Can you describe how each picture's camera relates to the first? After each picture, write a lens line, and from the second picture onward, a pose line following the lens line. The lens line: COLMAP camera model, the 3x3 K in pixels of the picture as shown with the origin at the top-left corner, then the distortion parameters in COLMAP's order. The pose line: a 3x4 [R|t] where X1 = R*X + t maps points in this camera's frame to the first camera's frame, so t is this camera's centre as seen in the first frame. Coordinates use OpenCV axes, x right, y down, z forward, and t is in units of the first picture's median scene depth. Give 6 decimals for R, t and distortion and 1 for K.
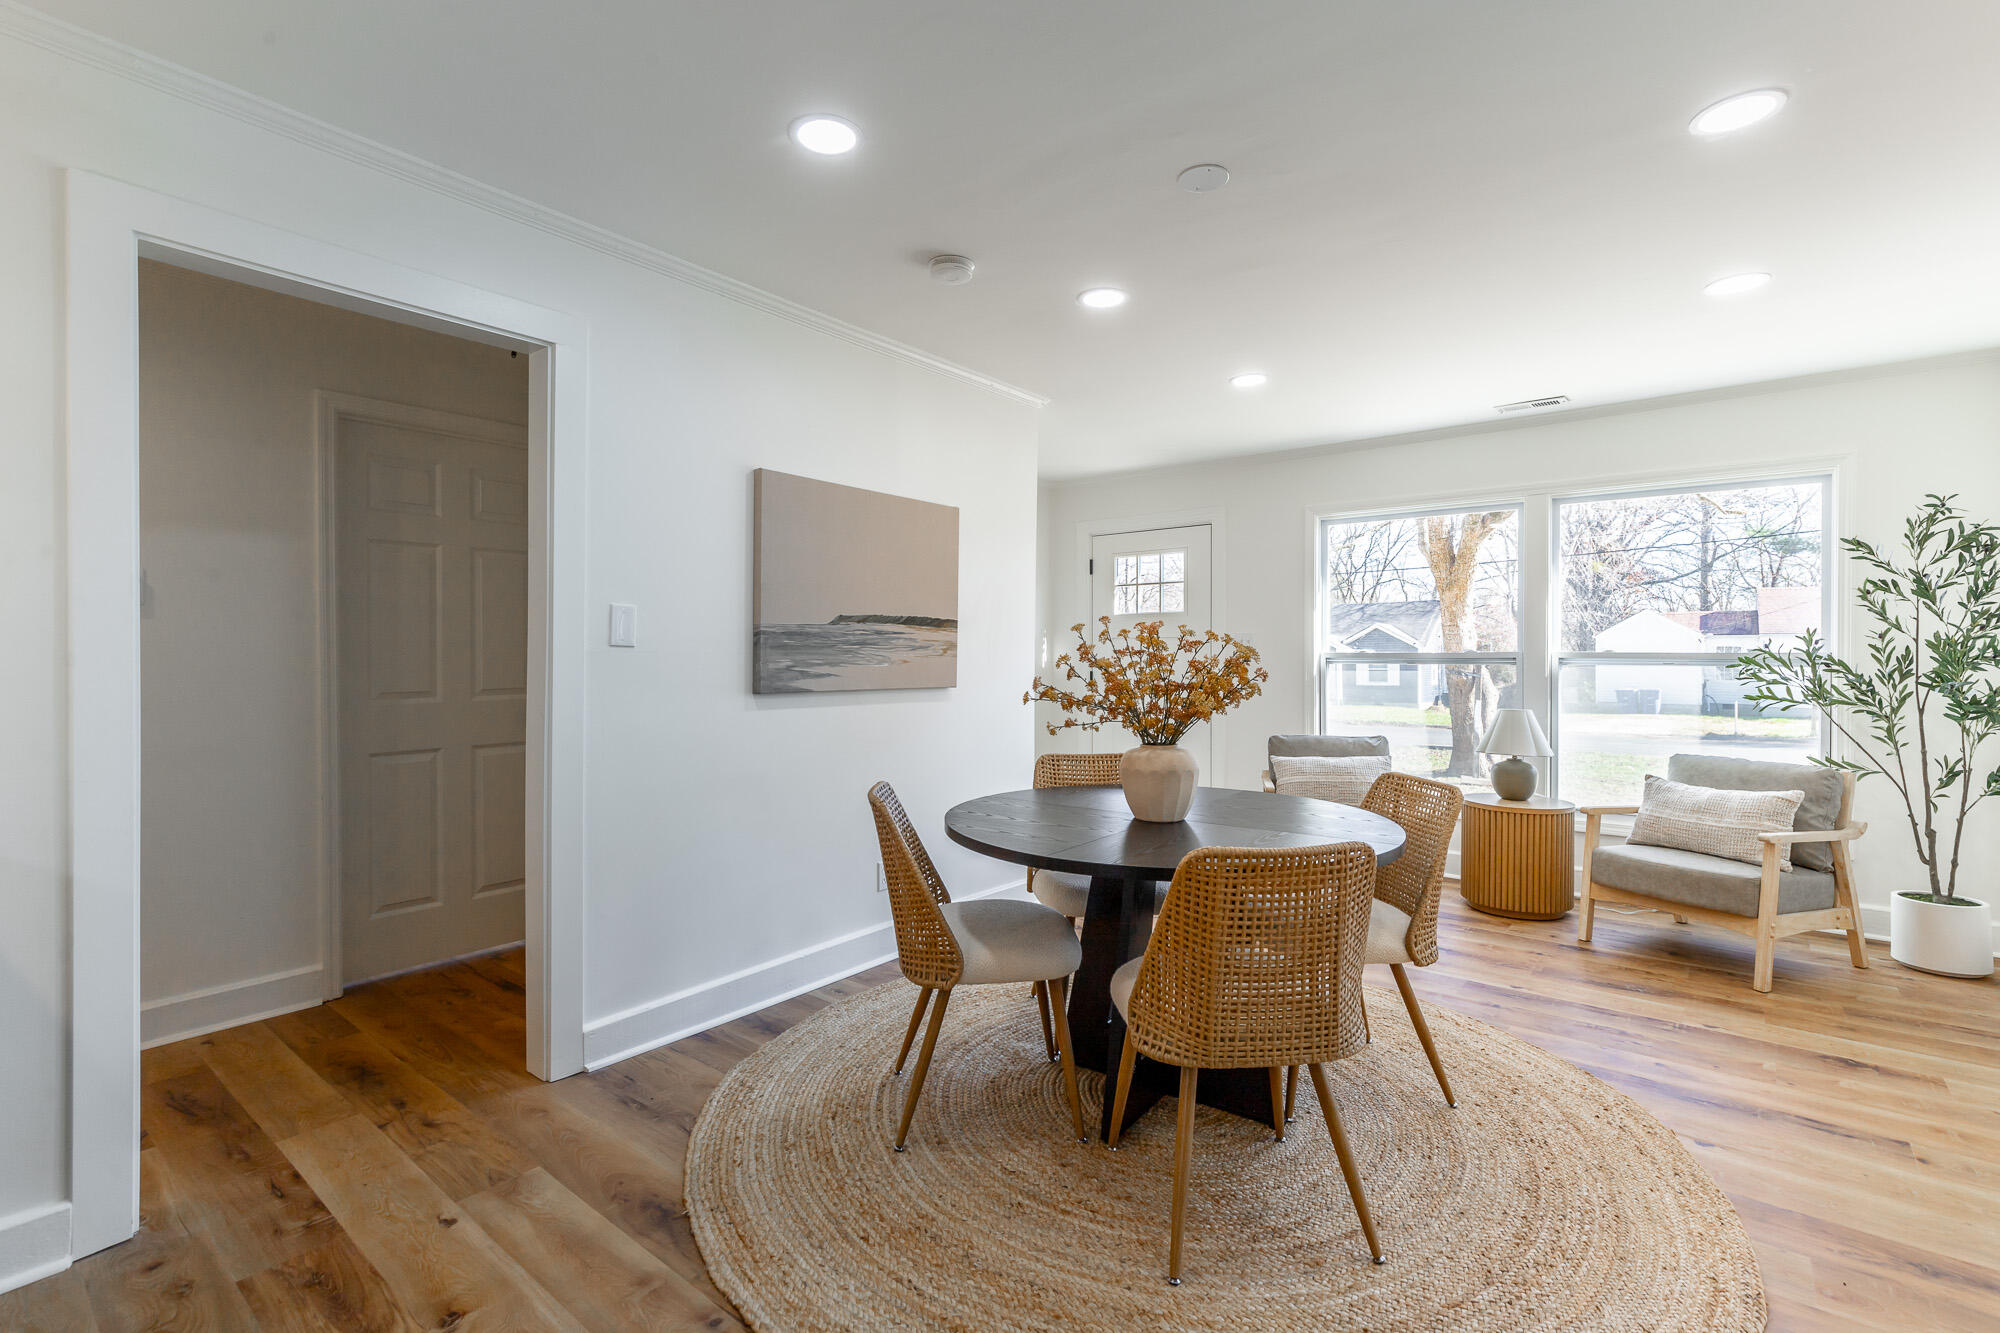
lens RADIAL K [[908.8, 0, 984.1], [0, 908.8, 652.4], [0, 0, 1]] dist [0.012173, -0.002634]
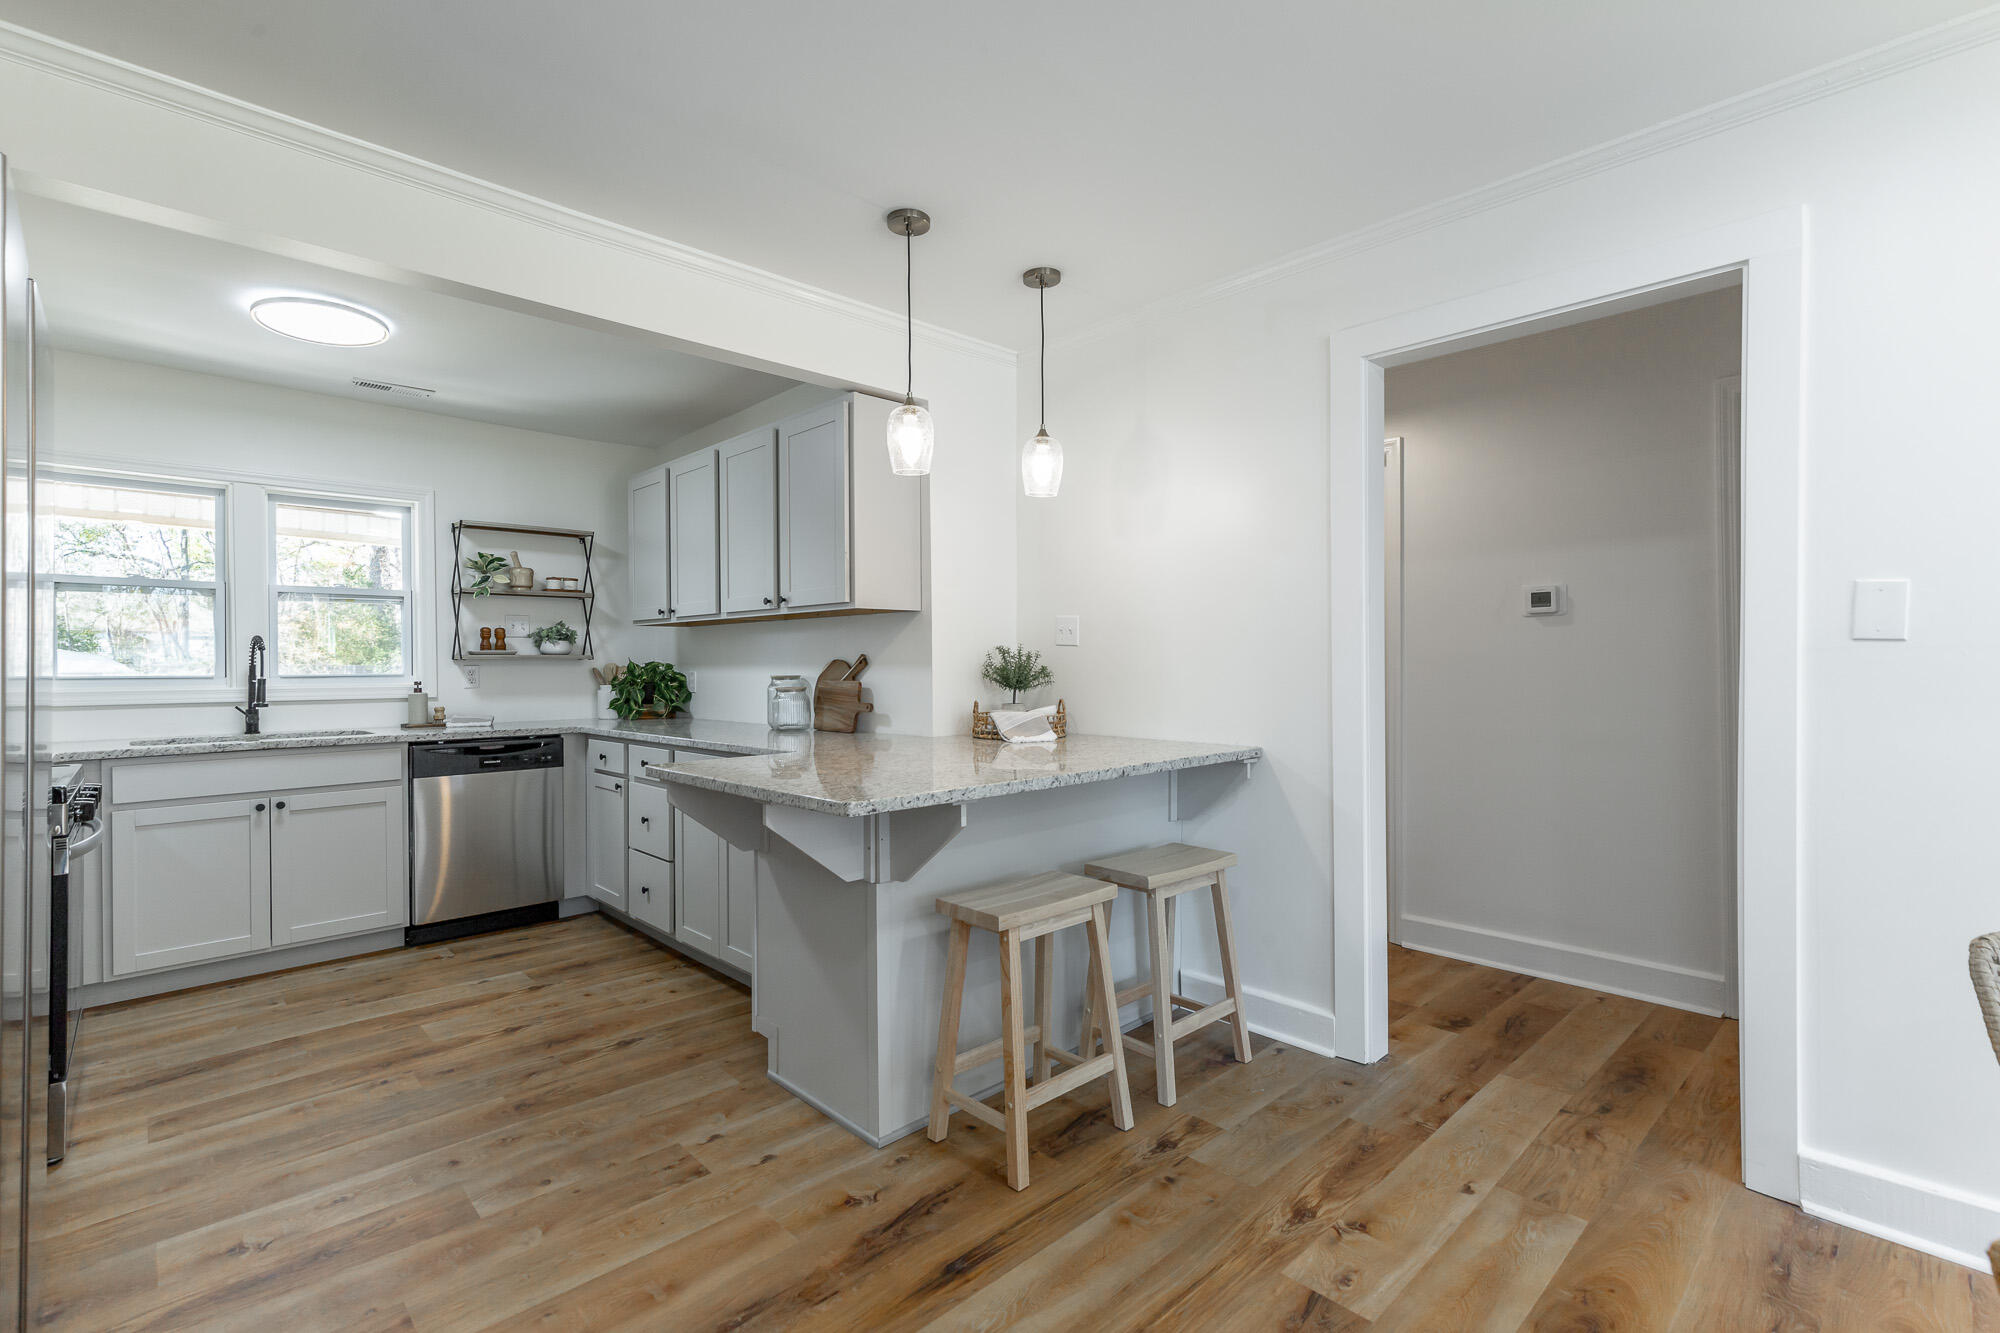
lens RADIAL K [[908.8, 0, 993.6], [0, 908.8, 664.4], [0, 0, 1]] dist [0.012173, -0.002634]
pose [[-0.126761, 0.004366, -0.991924, 0.295465], [0.008102, 0.999962, 0.003366, 0.003375], [0.991900, -0.007610, -0.126792, 0.330068]]
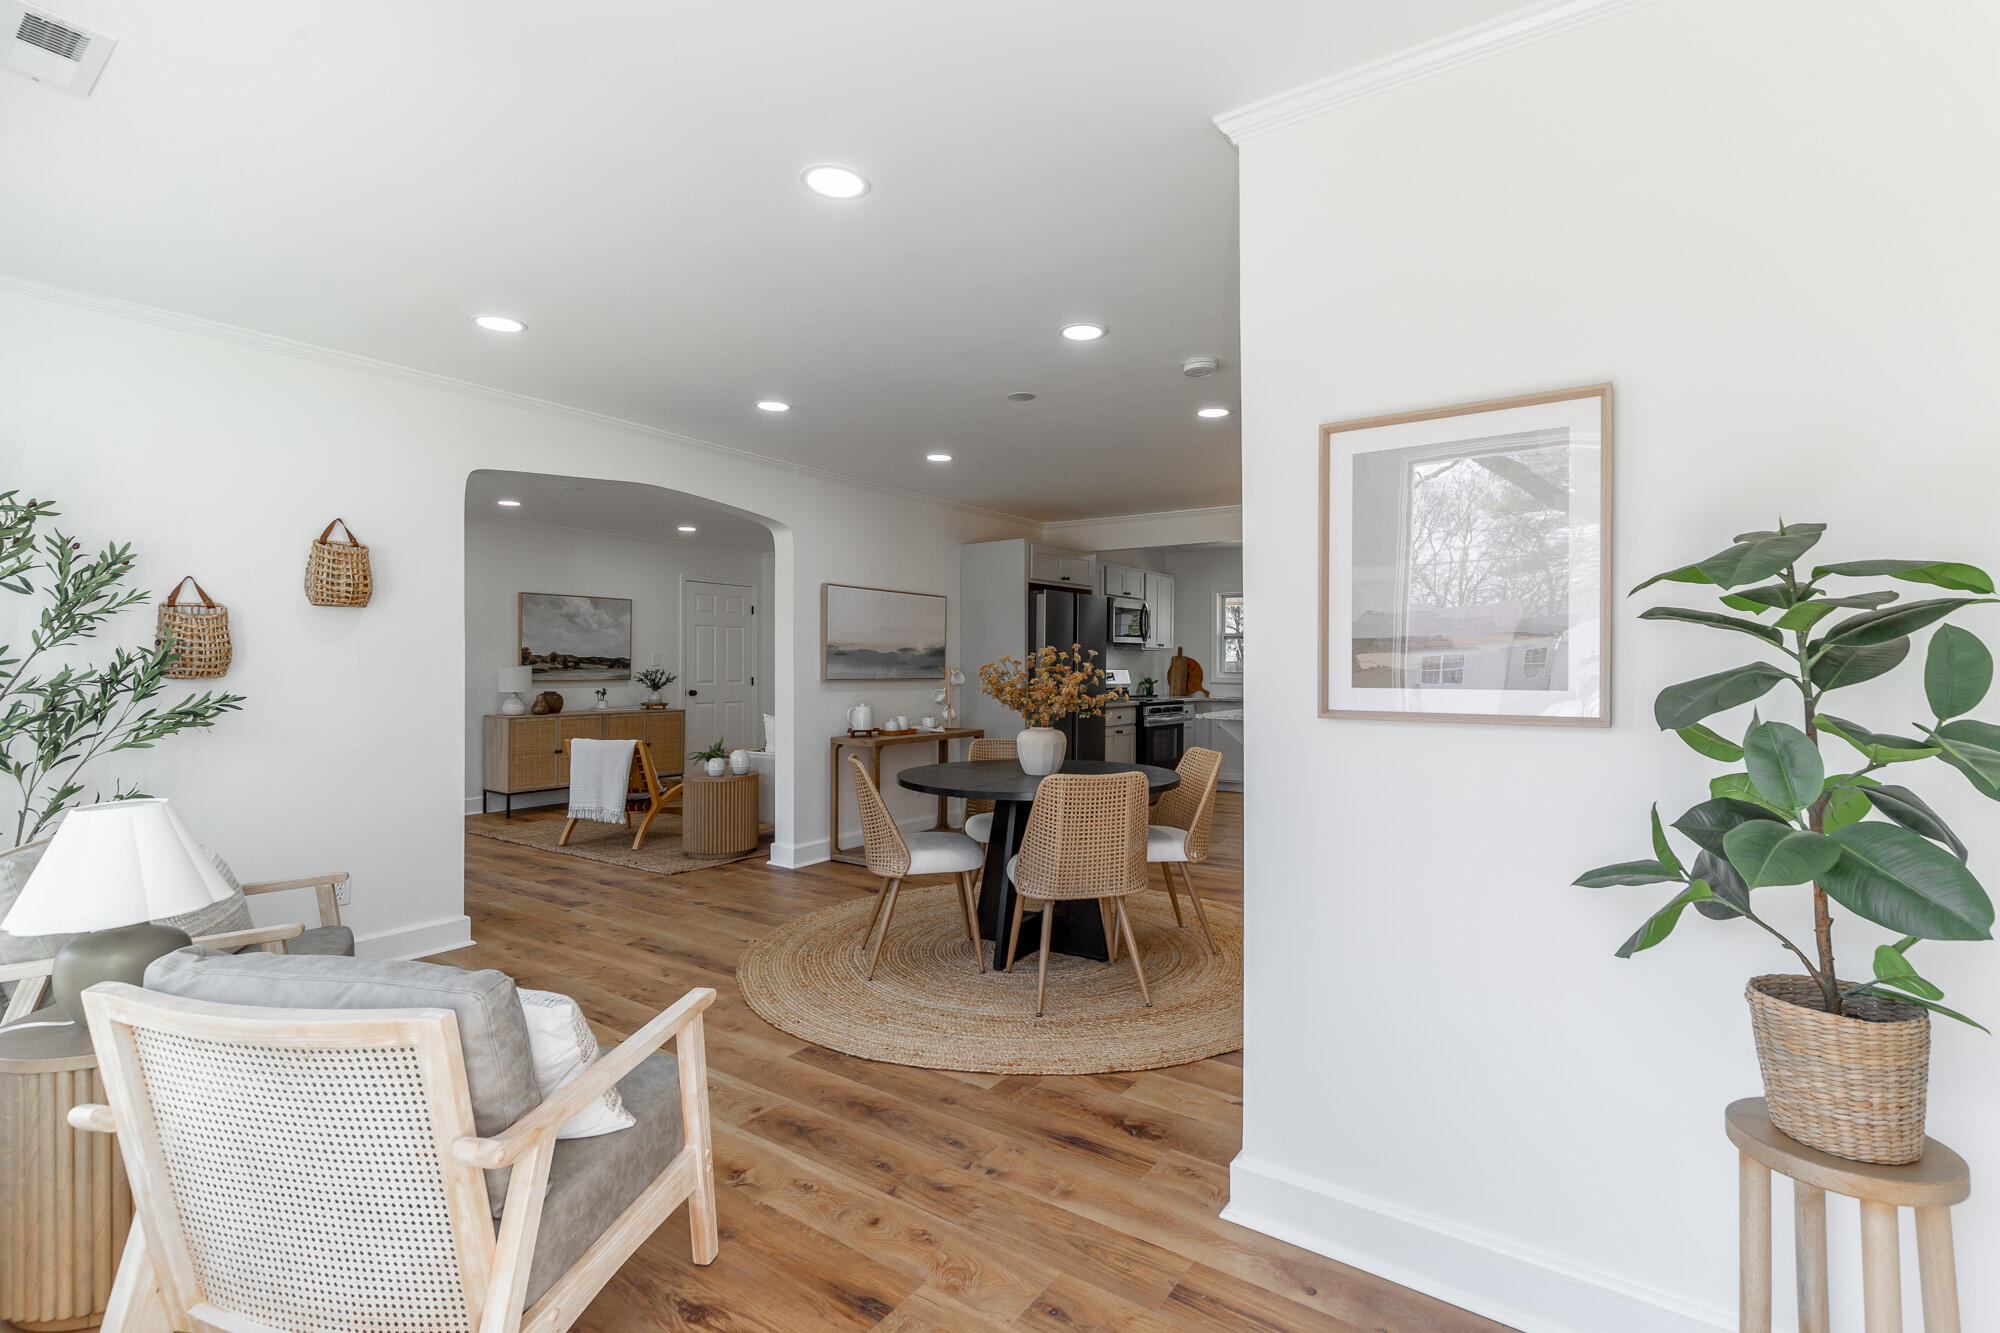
lens RADIAL K [[908.8, 0, 1014.1], [0, 908.8, 661.2], [0, 0, 1]] dist [0.012173, -0.002634]
pose [[-0.996318, -0.004736, -0.085608, 0.267671], [-0.004345, 0.999979, -0.004744, -0.003586], [0.085629, -0.004355, -0.996318, 1.816303]]
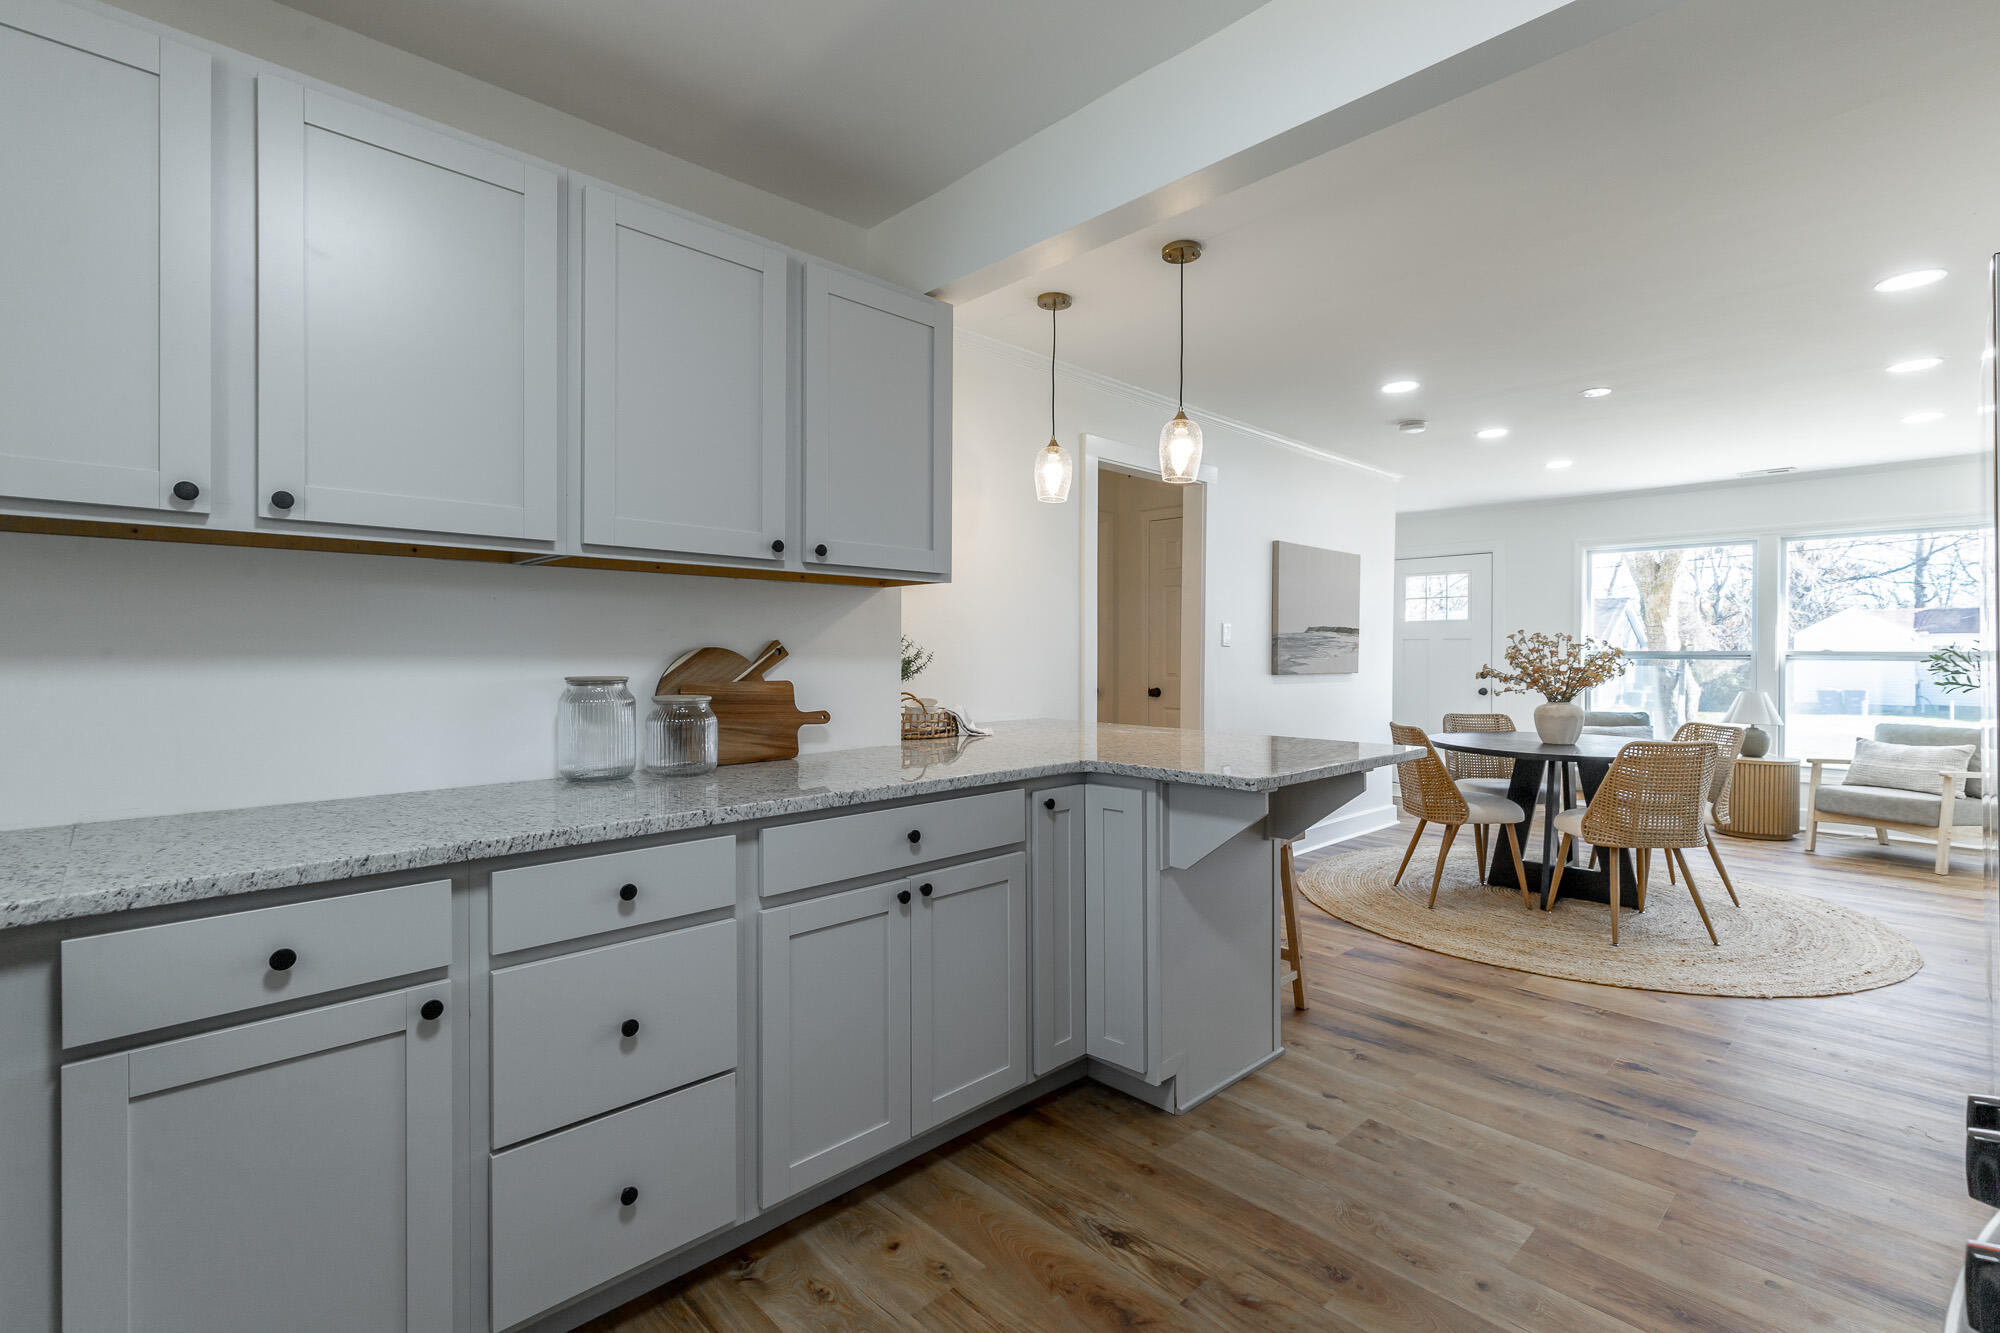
lens RADIAL K [[908.8, 0, 1020.7], [0, 908.8, 652.8], [0, 0, 1]] dist [0.012173, -0.002634]
pose [[0.994085, 0.002469, -0.108579, -0.469636], [-0.002133, 0.999993, 0.003205, 0.001194], [0.108586, -0.002954, 0.994083, -0.632233]]
